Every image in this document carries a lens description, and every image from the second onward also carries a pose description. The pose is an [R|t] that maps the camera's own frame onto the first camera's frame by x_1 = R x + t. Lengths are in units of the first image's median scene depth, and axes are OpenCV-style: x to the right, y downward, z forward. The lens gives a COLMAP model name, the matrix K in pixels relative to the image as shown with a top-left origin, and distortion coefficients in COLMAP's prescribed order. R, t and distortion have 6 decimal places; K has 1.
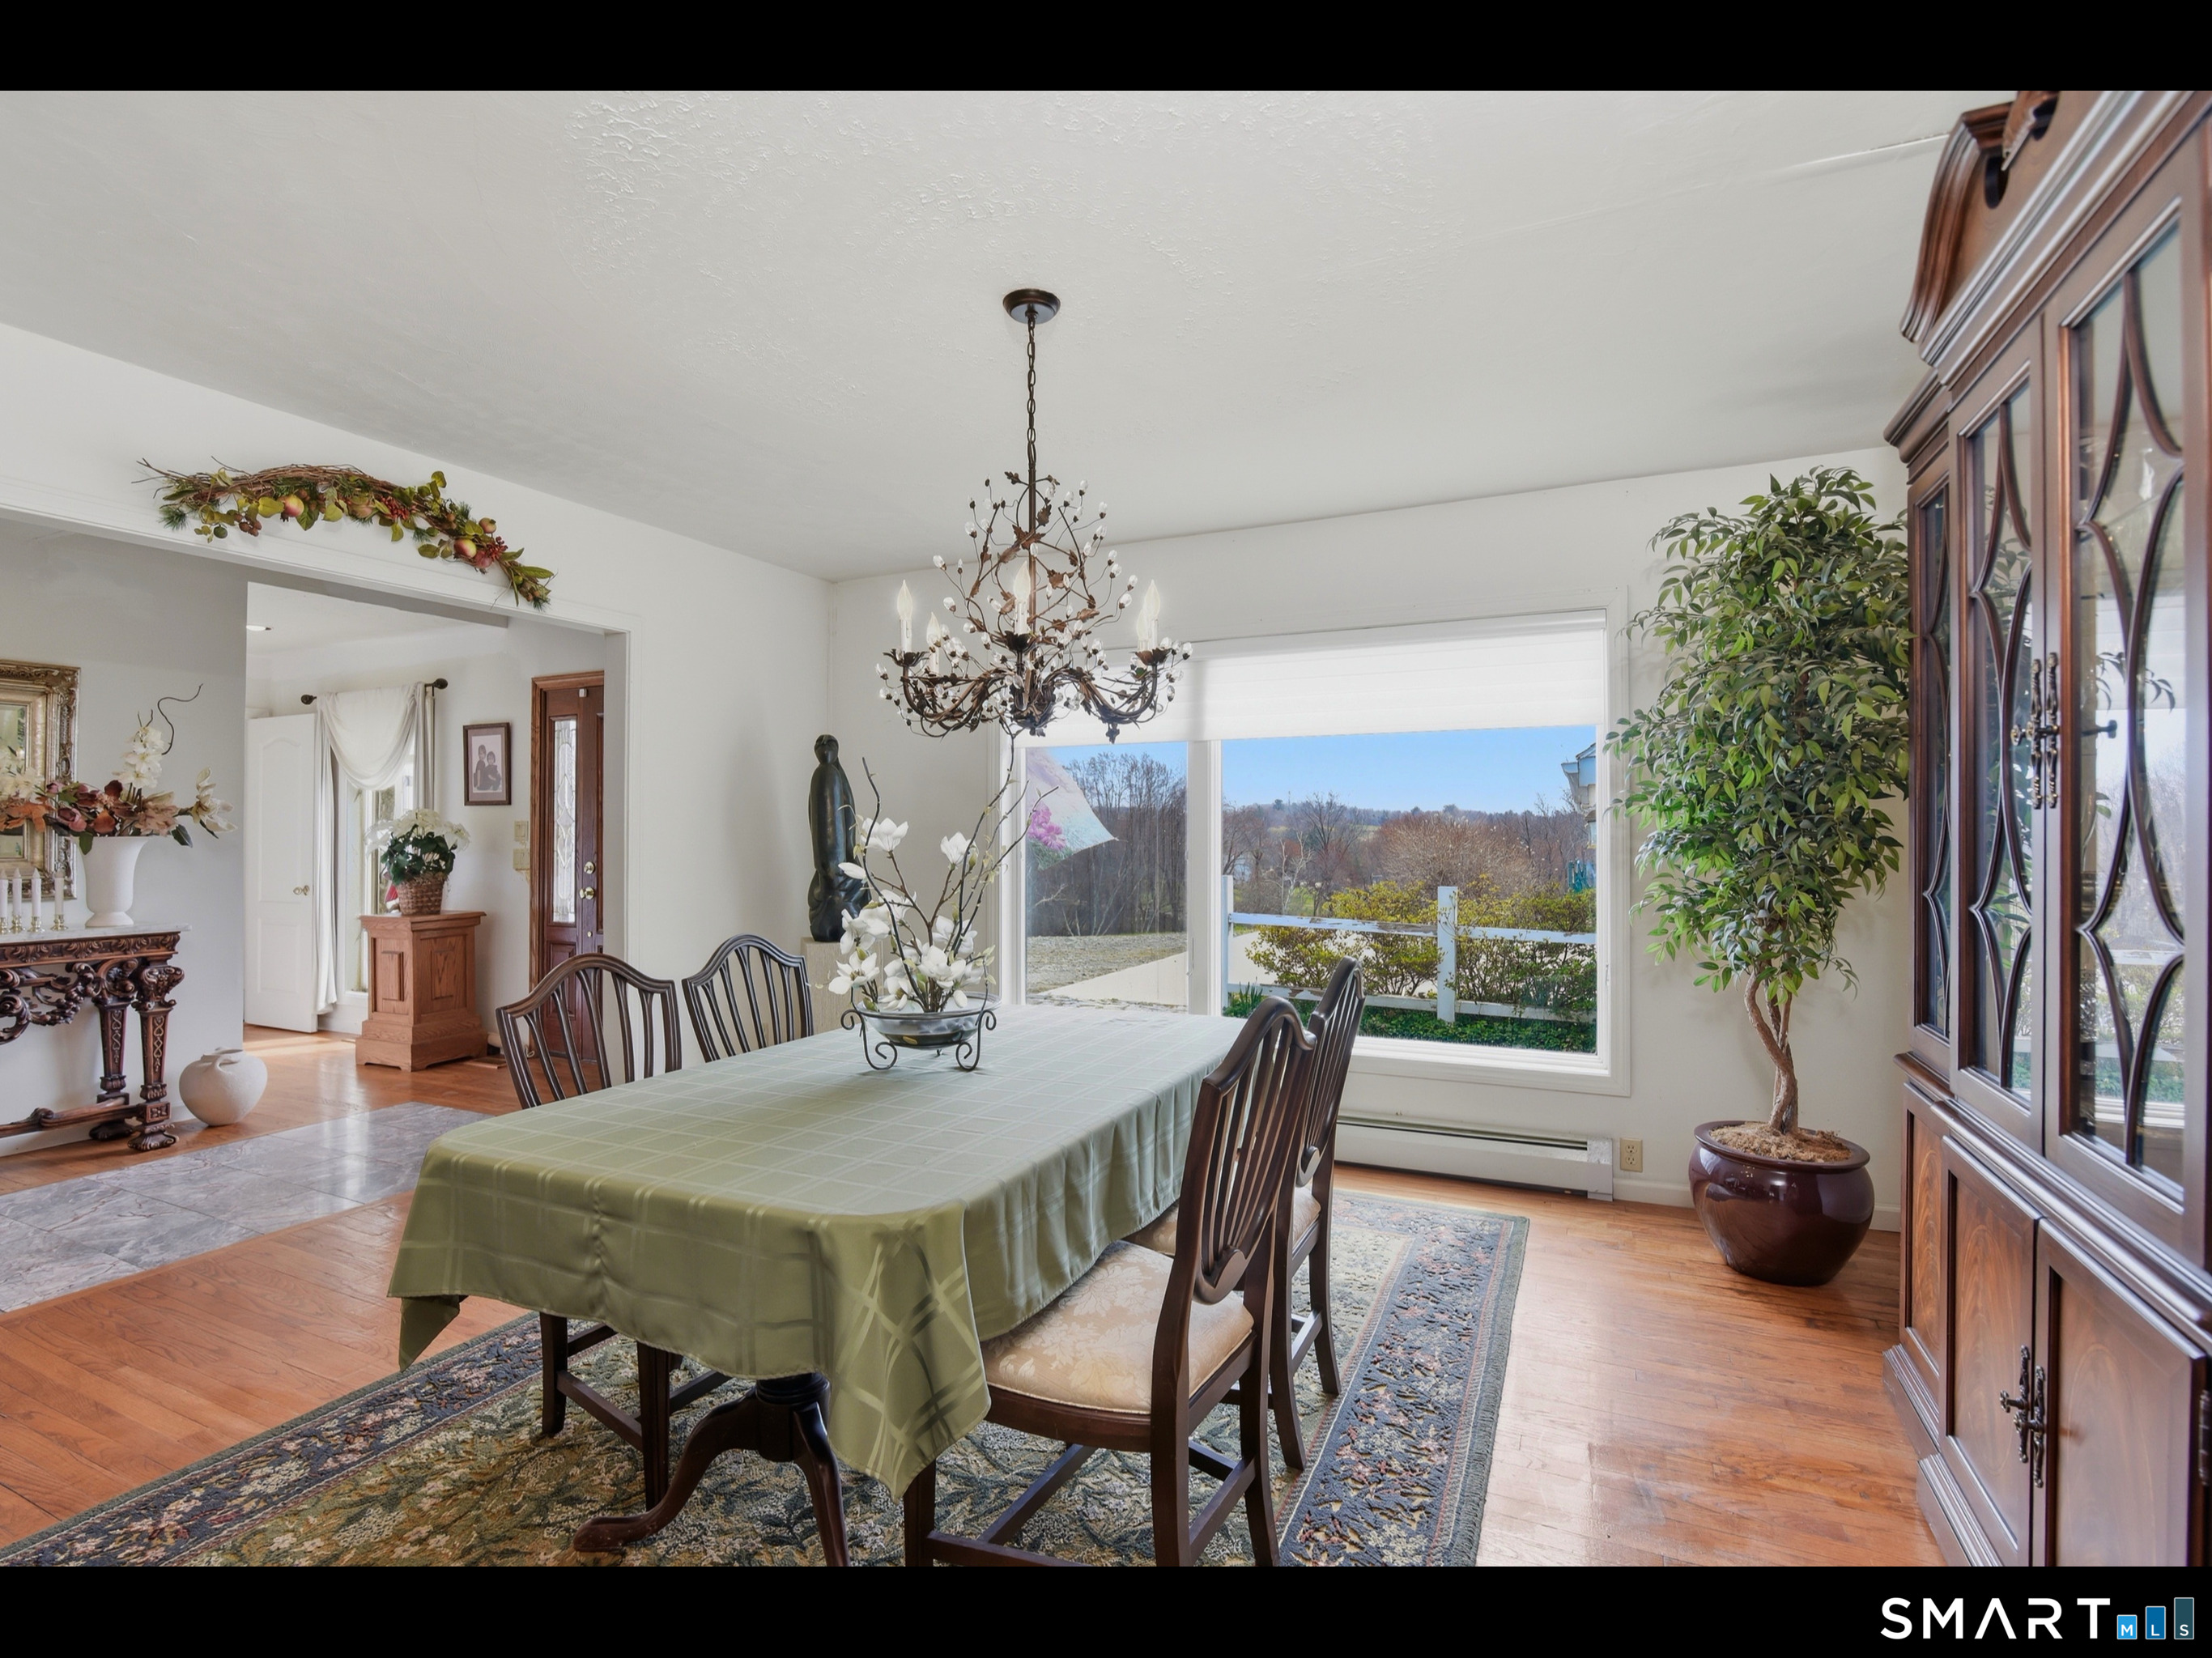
lens RADIAL K [[1056.3, 0, 1103.4], [0, 1056.3, 825.1], [0, 0, 1]] dist [-0.021111, 0.000277]
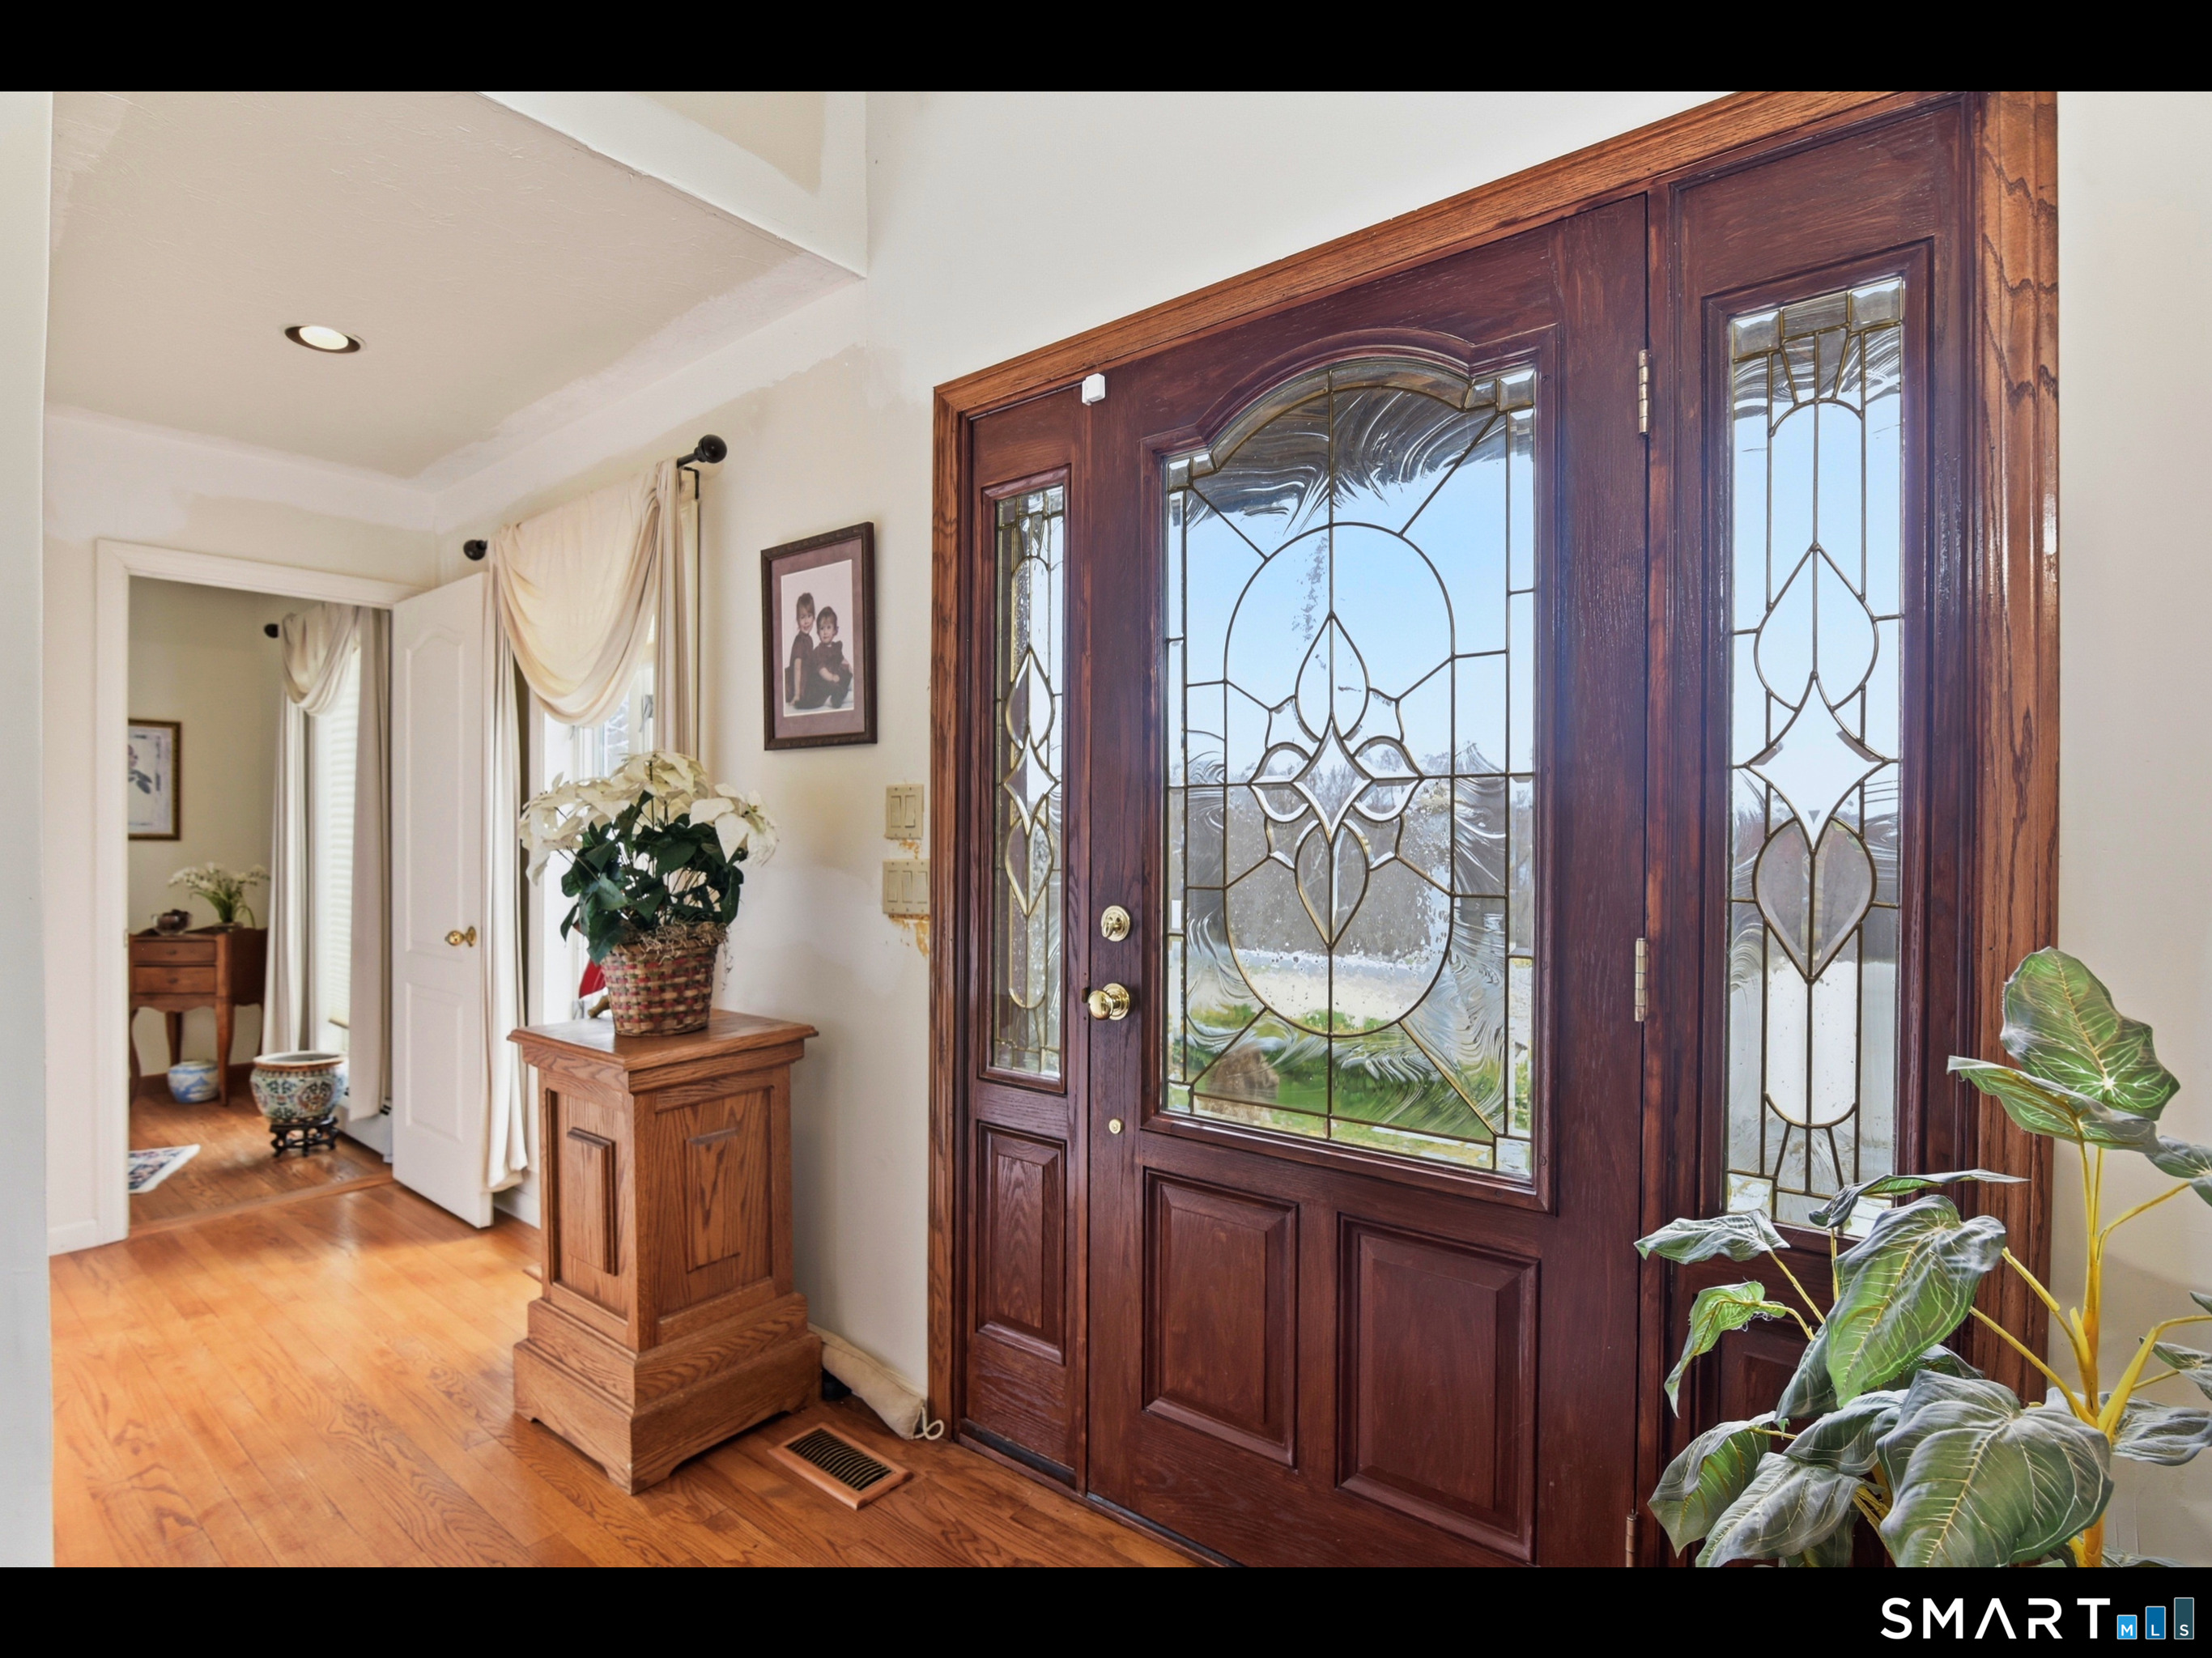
lens RADIAL K [[1056.3, 0, 1109.7], [0, 1056.3, 835.1], [0, 0, 1]] dist [-0.021111, 0.000277]
pose [[0.973849, 0.002940, -0.227178, -0.404026], [-0.000178, 0.999926, 0.012178, 0.009392], [0.227197, -0.011819, 0.973777, 0.660725]]
